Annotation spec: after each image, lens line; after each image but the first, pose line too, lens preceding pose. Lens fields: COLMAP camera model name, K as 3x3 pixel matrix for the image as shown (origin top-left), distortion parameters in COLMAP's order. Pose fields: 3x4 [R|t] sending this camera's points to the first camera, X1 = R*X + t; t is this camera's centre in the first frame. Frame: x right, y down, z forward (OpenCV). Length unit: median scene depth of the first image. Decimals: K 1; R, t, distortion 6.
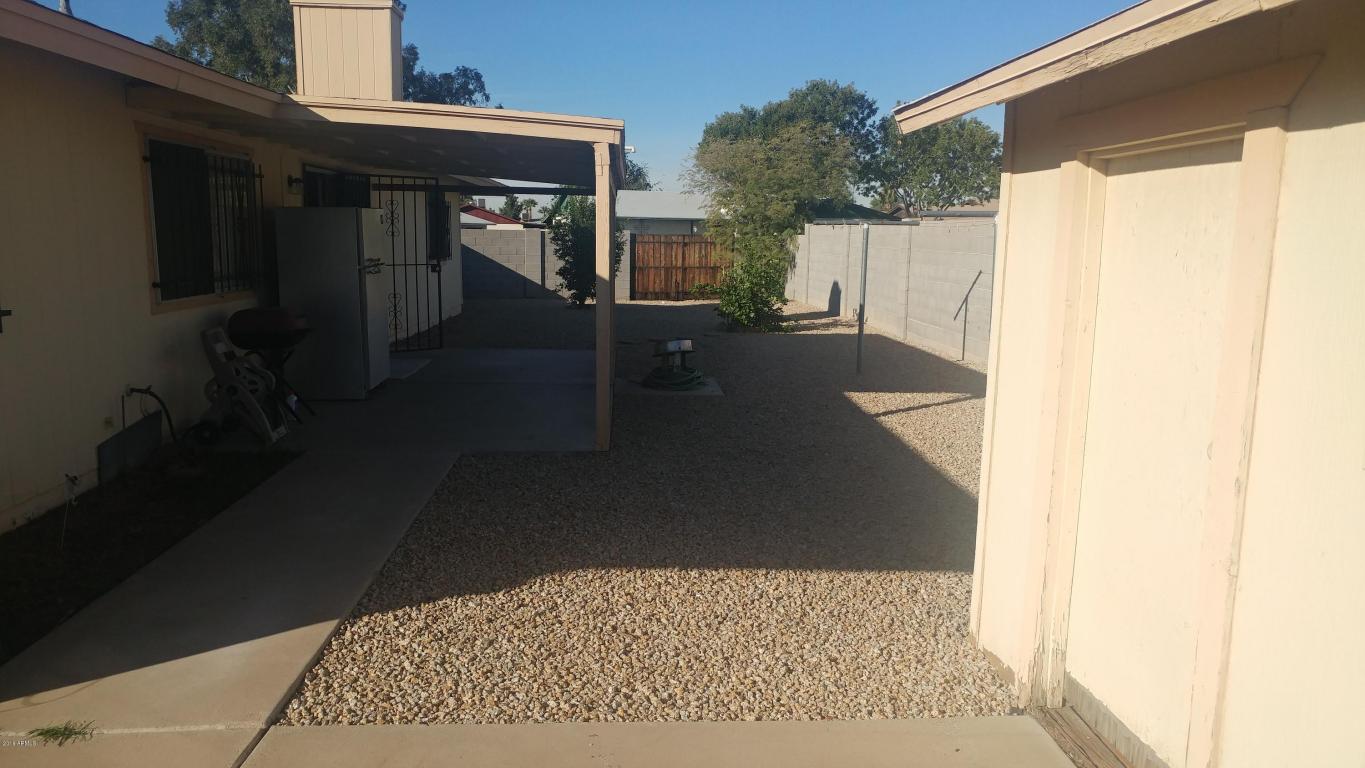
lens RADIAL K [[975.2, 0, 682.5], [0, 975.2, 384.0], [0, 0, 1]] dist [0.012620, 0.000329]
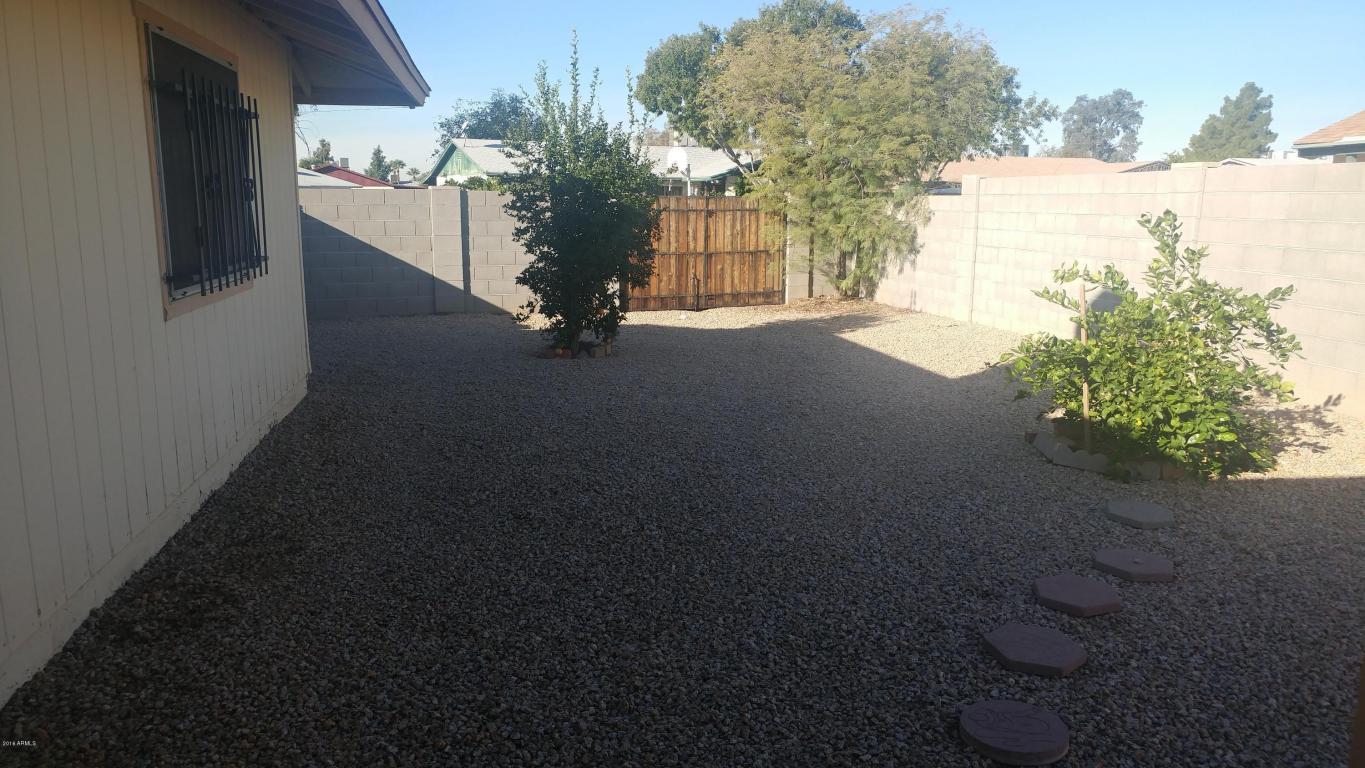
lens RADIAL K [[1007.7, 0, 682.5], [0, 1007.7, 384.0], [0, 0, 1]] dist [-0.010470, -0.001359]
pose [[0.992962, -0.025302, 0.115703, -0.090298], [0.021721, 0.999248, 0.032109, -0.064683], [-0.116428, -0.029370, 0.992765, 0.425551]]
